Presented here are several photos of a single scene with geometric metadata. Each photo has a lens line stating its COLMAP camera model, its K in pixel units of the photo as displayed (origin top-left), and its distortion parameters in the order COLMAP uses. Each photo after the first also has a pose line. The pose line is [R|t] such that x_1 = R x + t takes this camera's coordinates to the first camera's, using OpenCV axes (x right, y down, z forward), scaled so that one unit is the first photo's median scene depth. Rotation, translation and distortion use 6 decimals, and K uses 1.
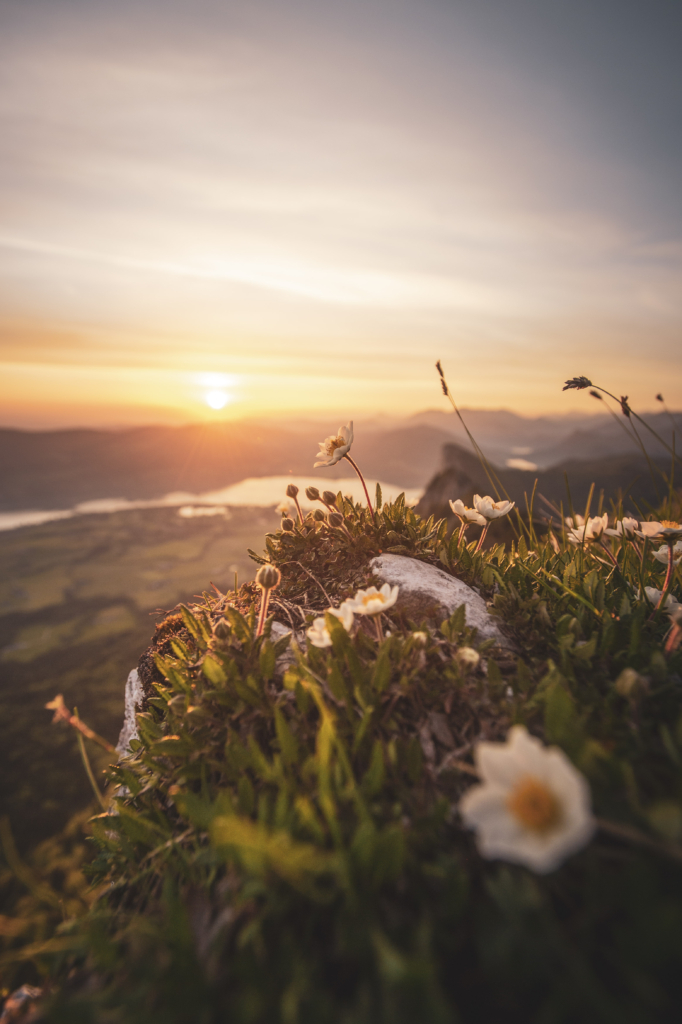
lens RADIAL K [[509.1, 0, 334.9], [0, 509.1, 508.6], [0, 0, 1]] dist [-0.000160, 0.000008]
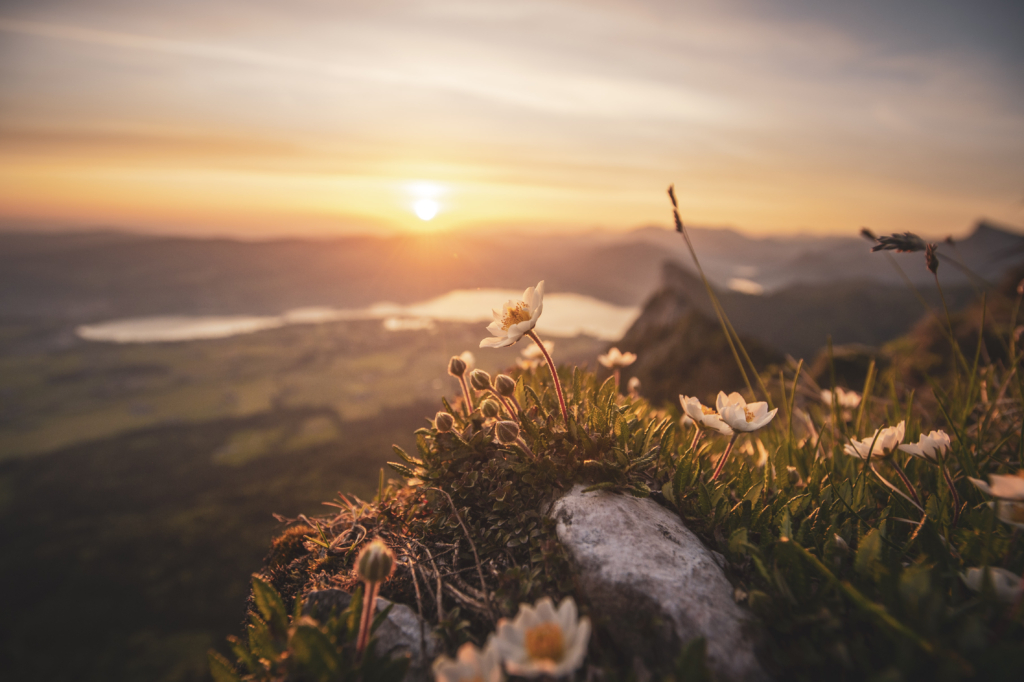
lens RADIAL K [[518.7, 0, 511.0], [0, 518.7, 347.6], [0, 0, 1]] dist [-0.089528, 0.059197]
pose [[0.996733, 0.042880, -0.068443, 0.040683], [-0.039150, 0.997721, 0.054948, -0.108813], [0.070643, -0.052089, 0.996141, 0.290664]]
